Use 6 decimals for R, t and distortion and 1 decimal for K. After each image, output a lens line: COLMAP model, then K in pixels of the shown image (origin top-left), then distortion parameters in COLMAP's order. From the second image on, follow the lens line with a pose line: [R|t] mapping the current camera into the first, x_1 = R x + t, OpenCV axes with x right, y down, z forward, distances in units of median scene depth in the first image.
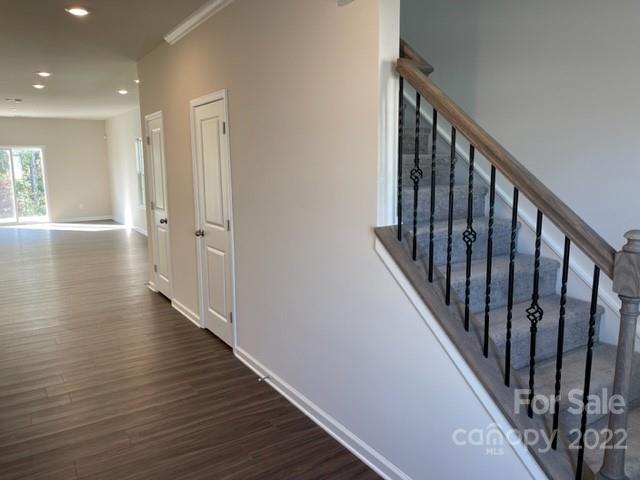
lens RADIAL K [[487.8, 0, 320.1], [0, 487.8, 242.6], [0, 0, 1]] dist [0.086215, -0.138256]
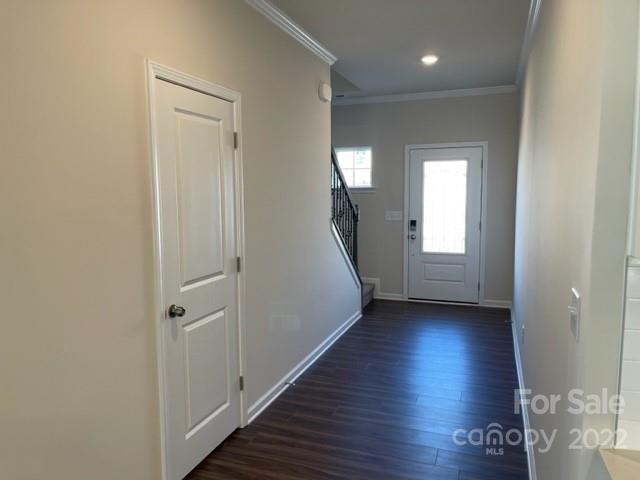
lens RADIAL K [[487.8, 0, 320.1], [0, 487.8, 242.6], [0, 0, 1]] dist [0.086215, -0.138256]
pose [[-0.608610, -0.072713, 0.790131, -0.950566], [0.138223, 0.970851, 0.195812, -0.221327], [-0.781338, 0.228387, -0.580819, 1.447333]]
